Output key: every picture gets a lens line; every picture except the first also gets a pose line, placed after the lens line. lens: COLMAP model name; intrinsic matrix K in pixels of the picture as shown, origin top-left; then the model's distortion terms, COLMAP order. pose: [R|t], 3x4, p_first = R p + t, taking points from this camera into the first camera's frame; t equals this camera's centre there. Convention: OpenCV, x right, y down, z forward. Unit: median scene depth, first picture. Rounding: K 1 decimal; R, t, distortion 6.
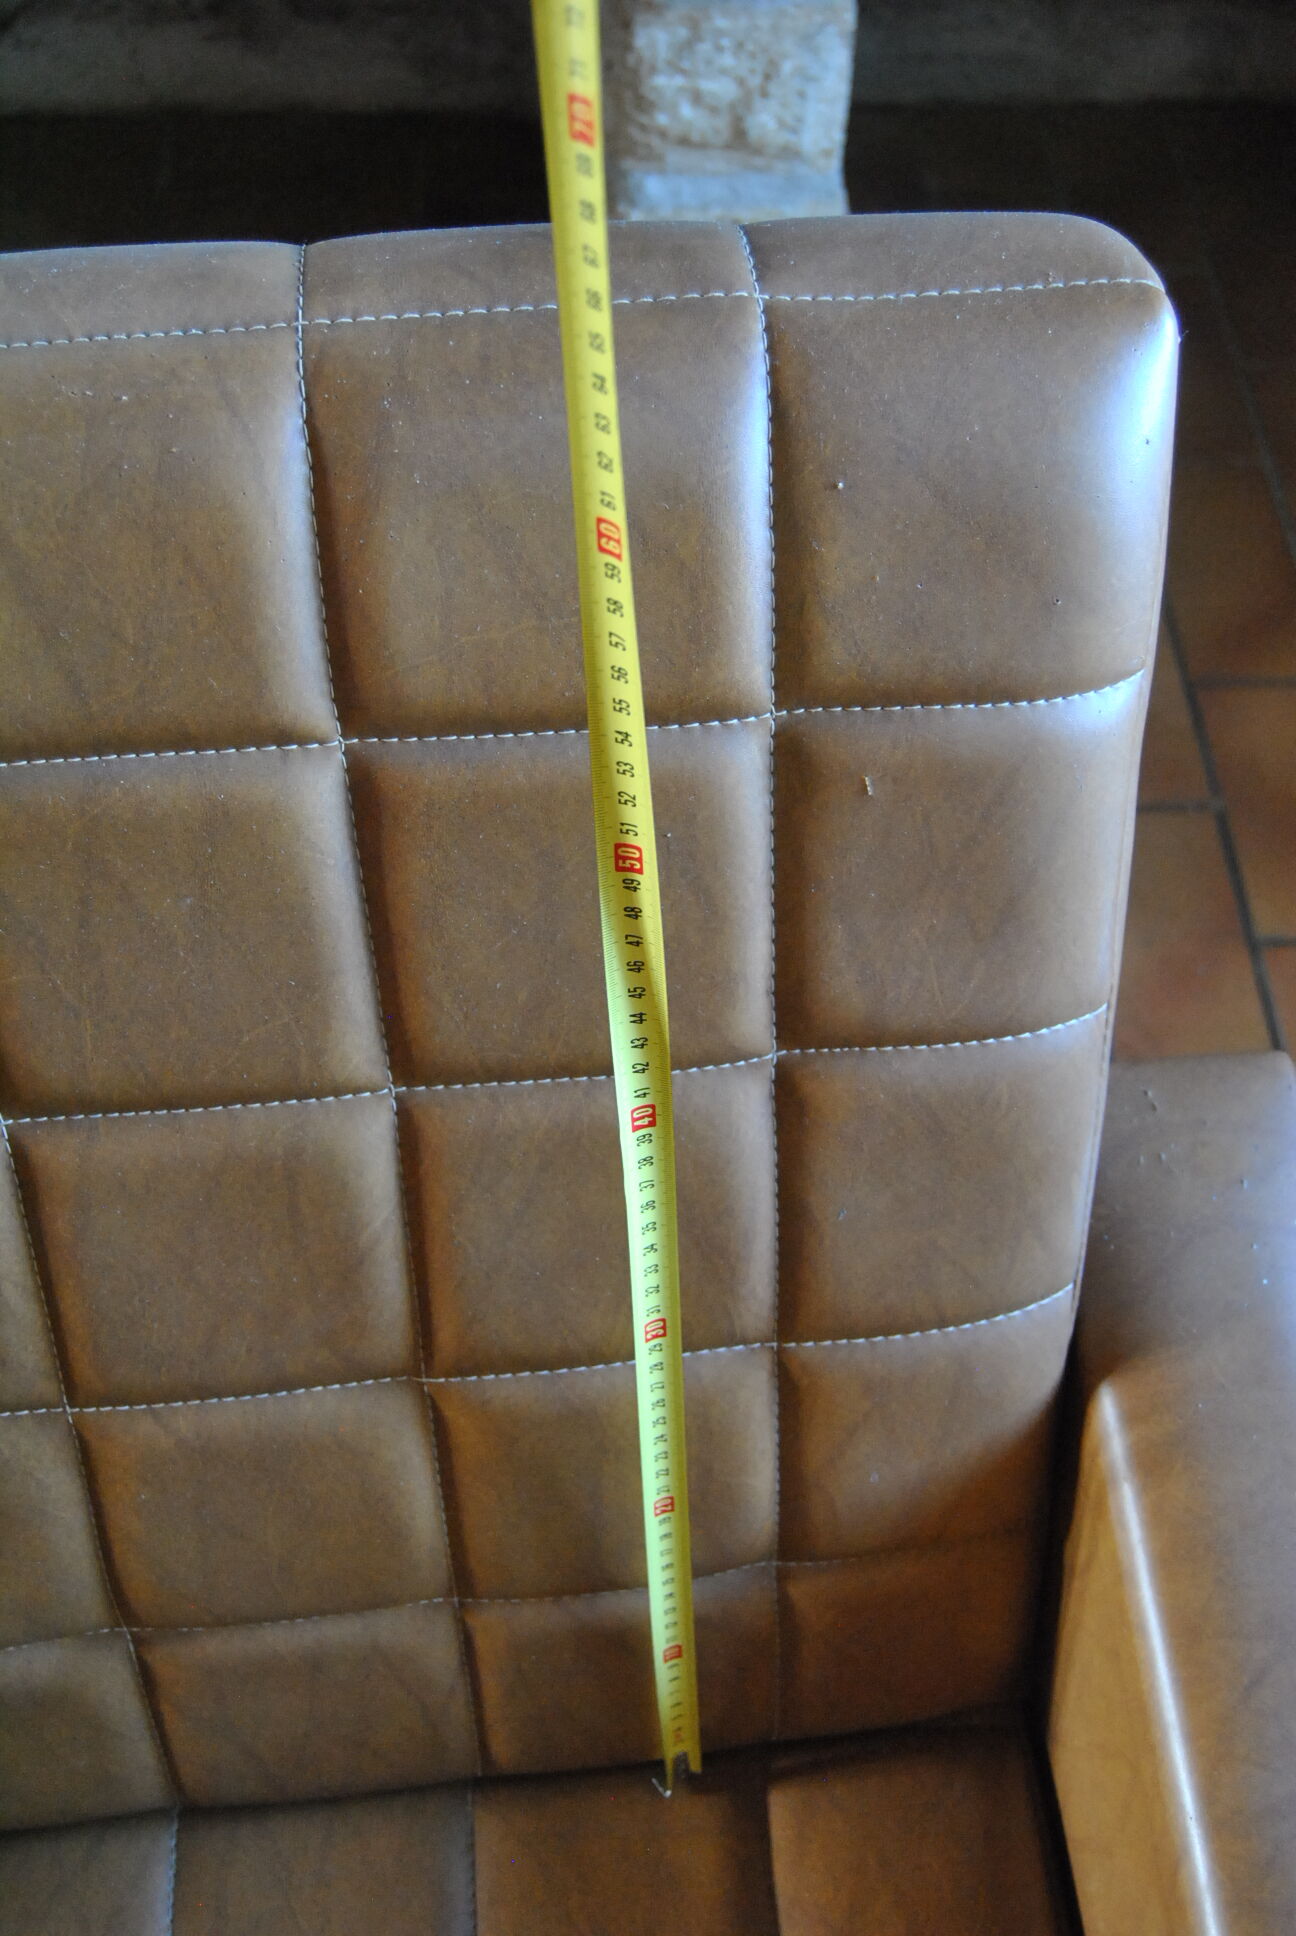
lens RADIAL K [[2168.7, 0, 648.0], [0, 2168.7, 968.0], [0, 0, 1]] dist [-0.064815, 0.003876]
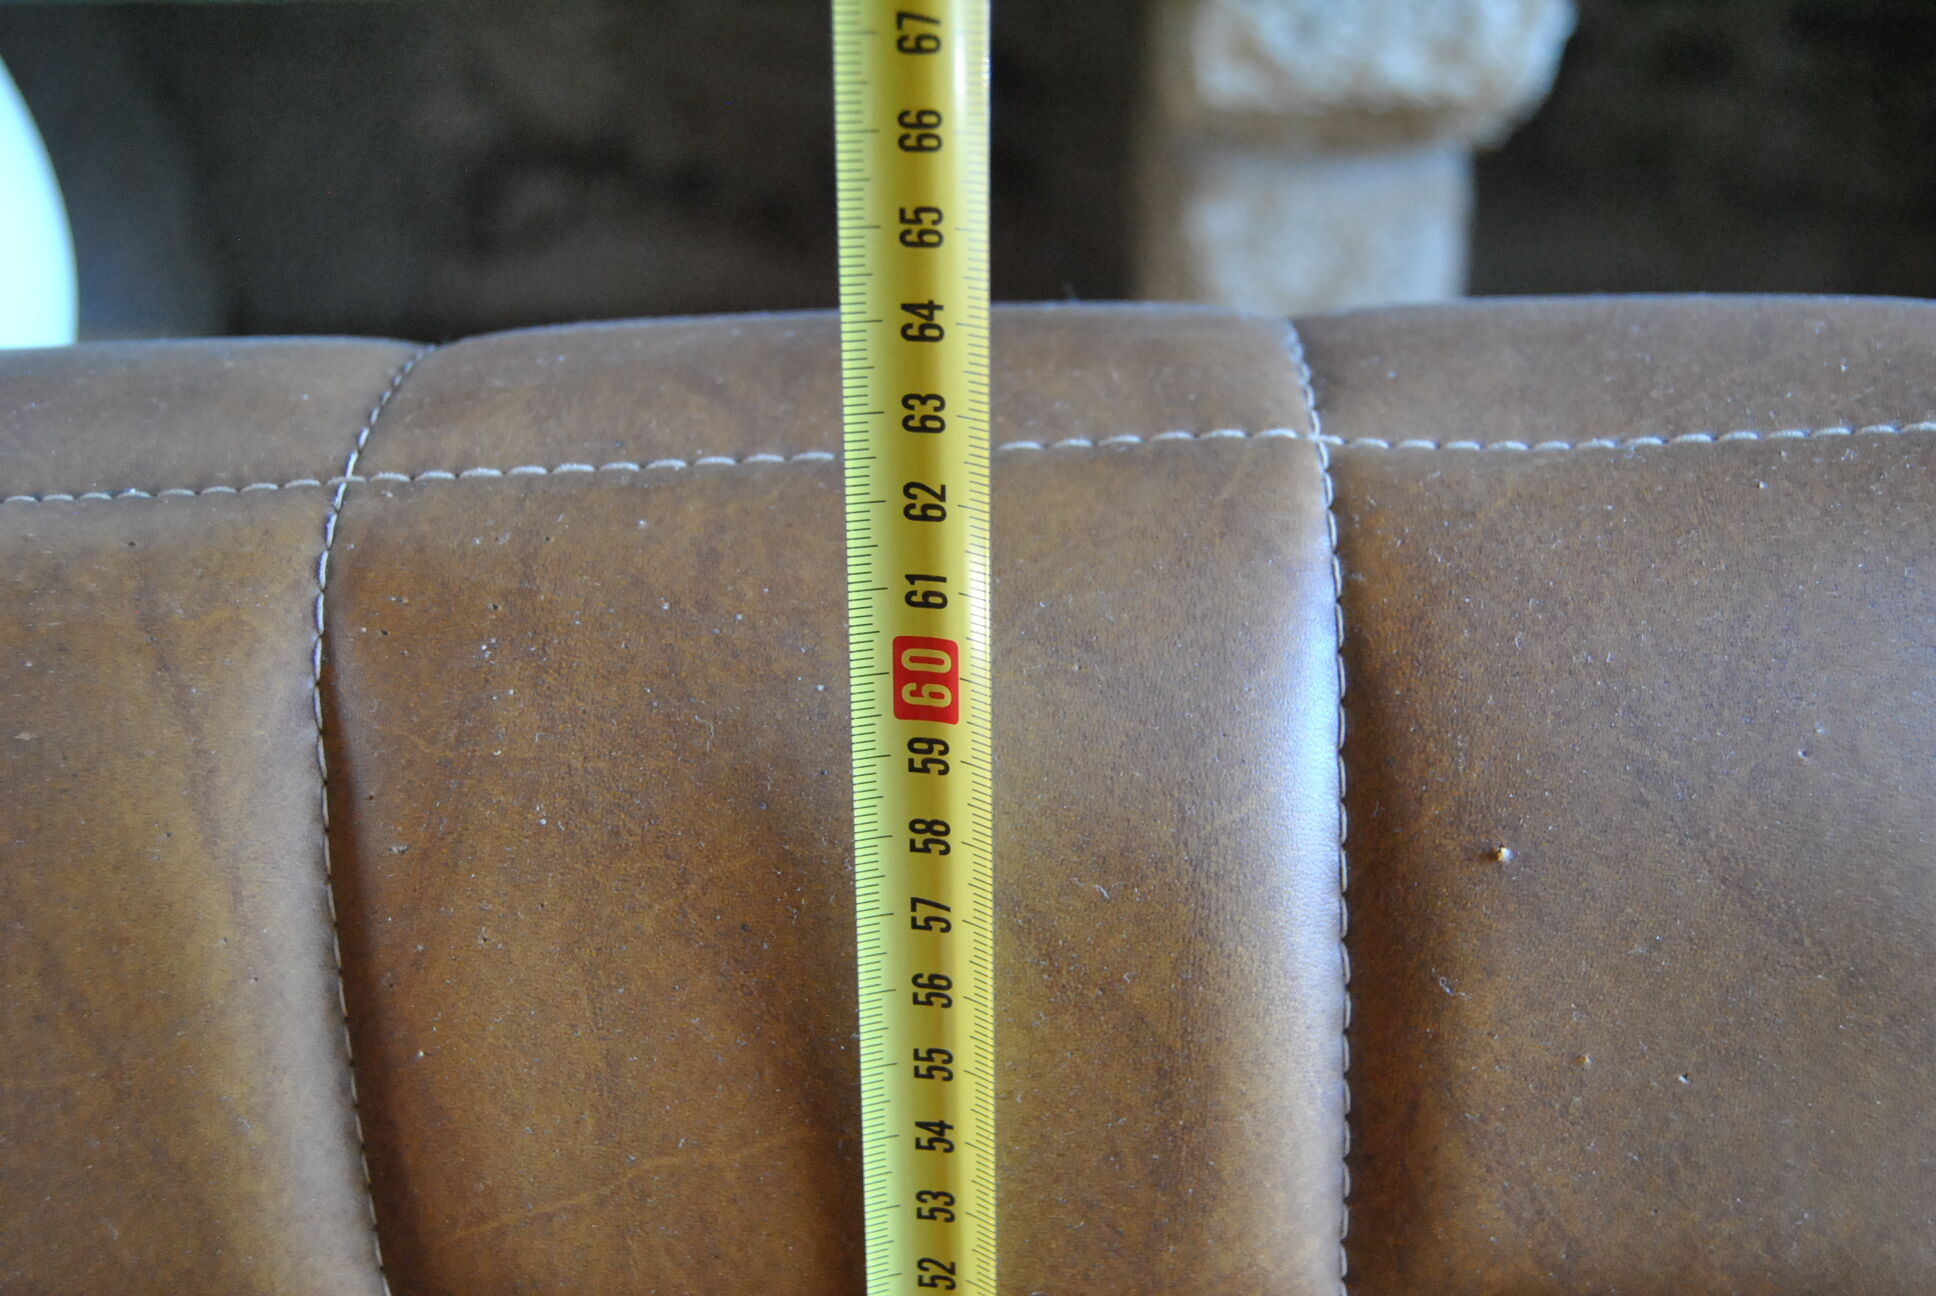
lens RADIAL K [[2168.7, 0, 997.6], [0, 2168.7, 641.5], [0, 0, 1]] dist [-0.064815, 0.003876]
pose [[0.994582, 0.019064, -0.102195, 0.031040], [-0.044334, 0.966950, -0.251081, -0.150030], [0.094031, 0.254251, 0.962556, 0.557746]]
